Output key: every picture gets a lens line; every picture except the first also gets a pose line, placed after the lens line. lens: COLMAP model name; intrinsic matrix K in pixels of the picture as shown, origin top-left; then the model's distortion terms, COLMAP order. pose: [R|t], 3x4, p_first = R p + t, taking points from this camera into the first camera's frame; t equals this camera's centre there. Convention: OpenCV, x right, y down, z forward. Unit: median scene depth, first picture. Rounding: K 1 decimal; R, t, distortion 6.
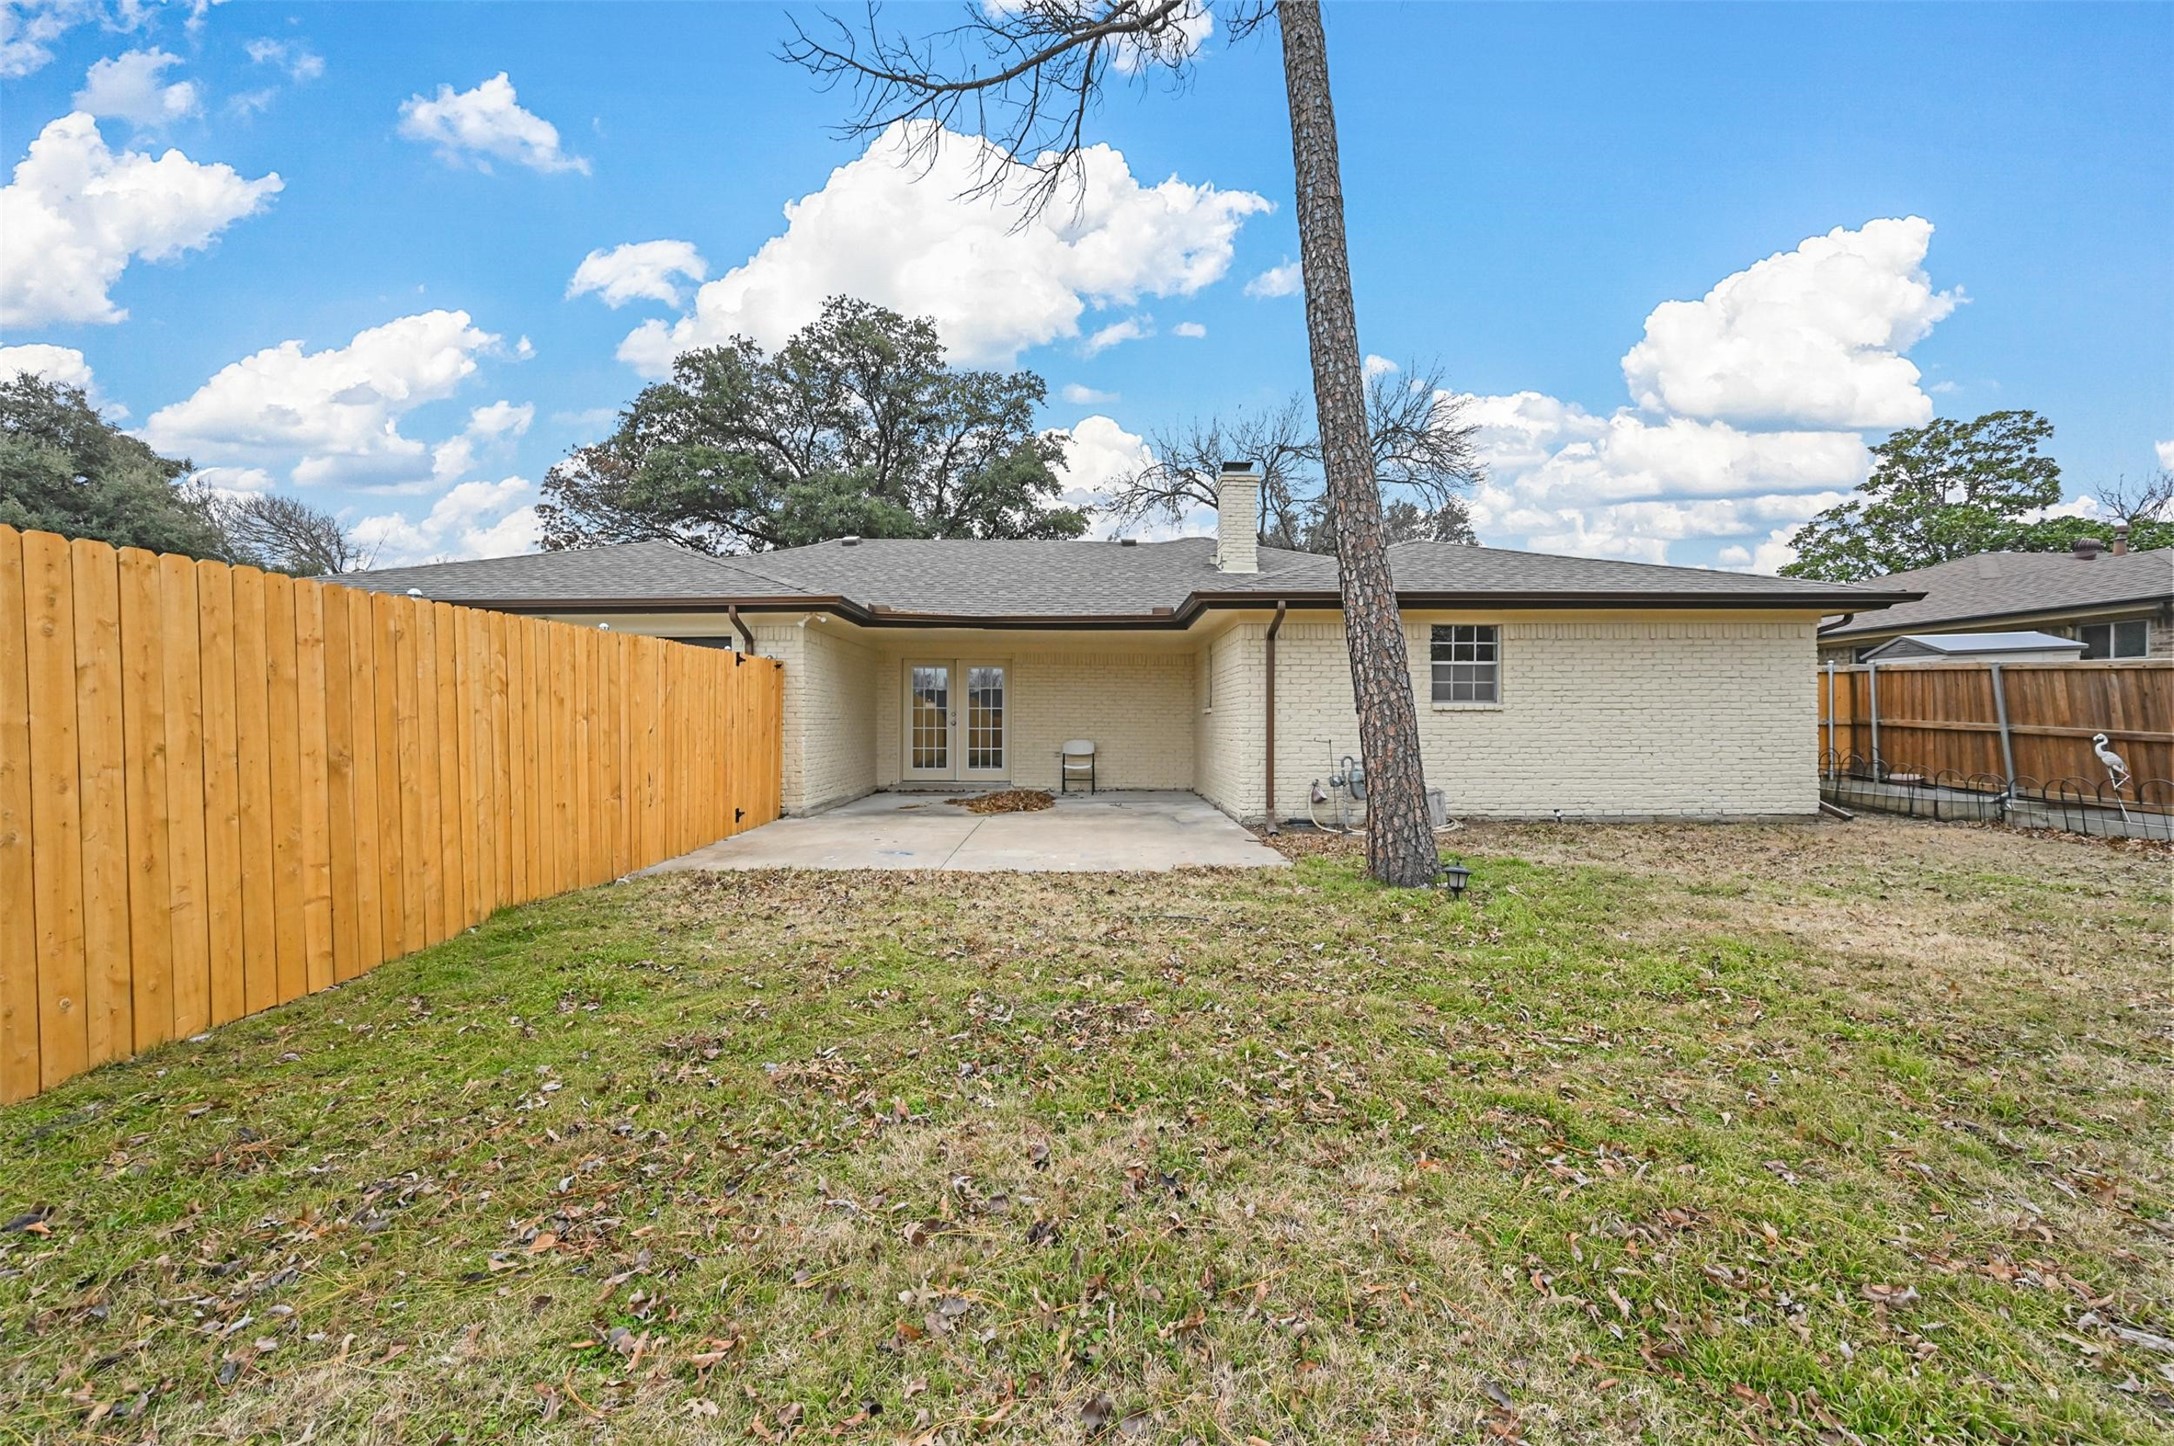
lens RADIAL K [[855.2, 0, 1084.1], [0, 855.2, 708.5], [0, 0, 1]] dist [-0.002903, 0.000076]
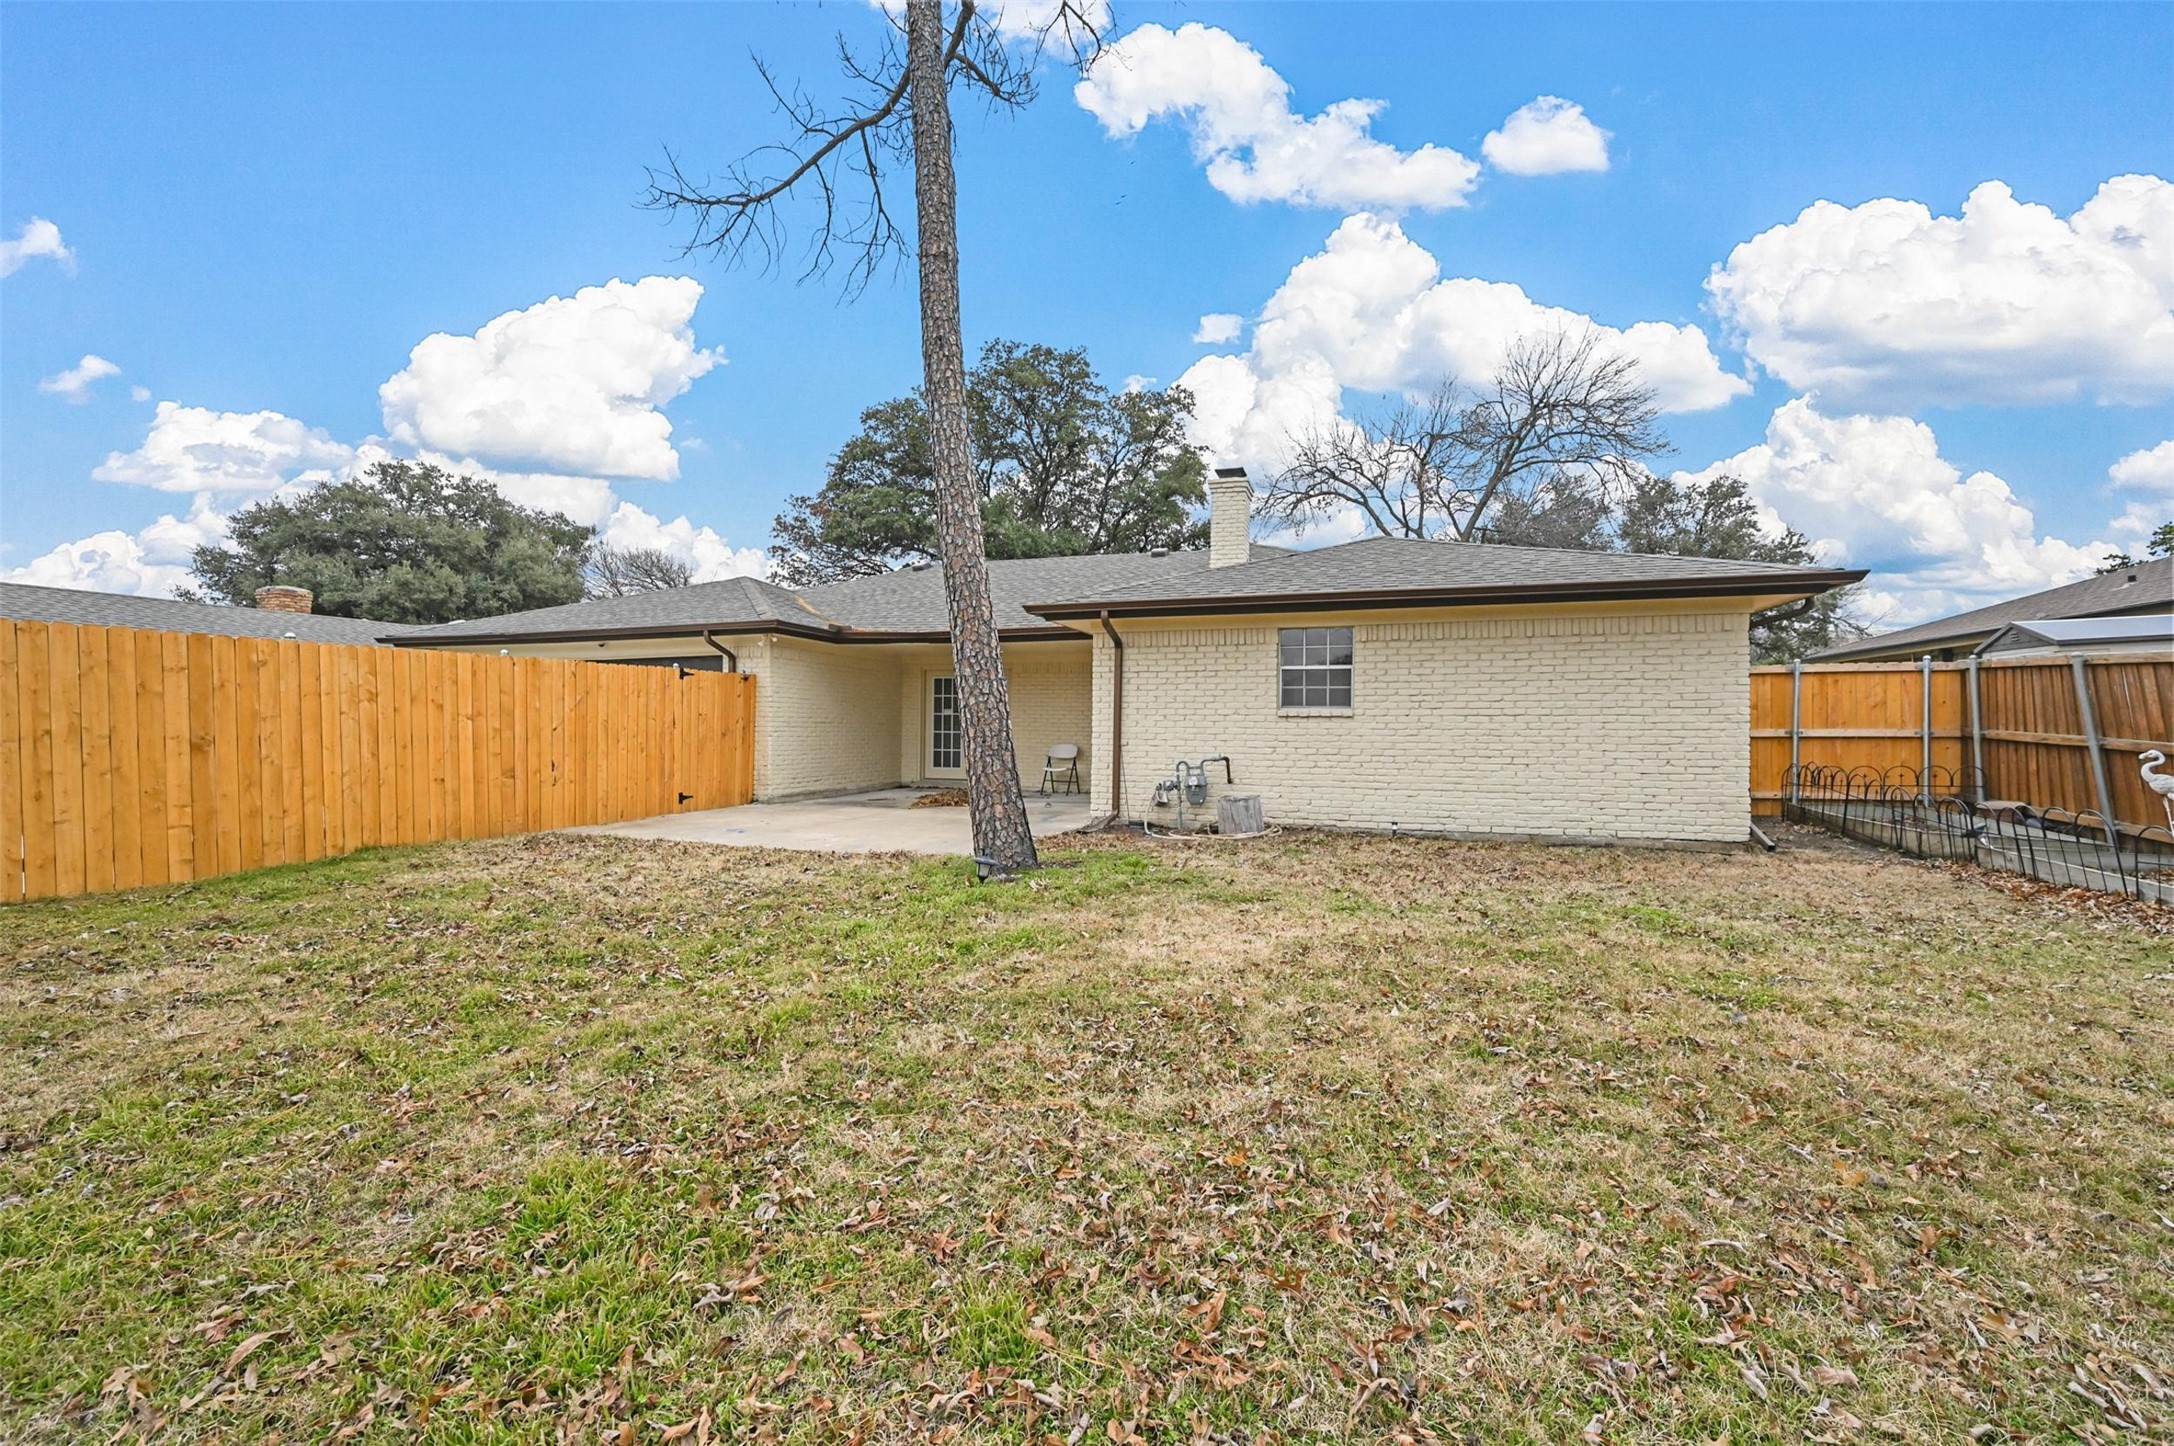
lens RADIAL K [[855.2, 0, 1100.8], [0, 855.2, 716.0], [0, 0, 1]] dist [-0.002903, 0.000076]
pose [[0.945958, 0.002427, -0.324280, 0.526007], [-0.002581, 0.999997, -0.000044, 0.002739], [0.324279, 0.000879, 0.945961, 0.009705]]
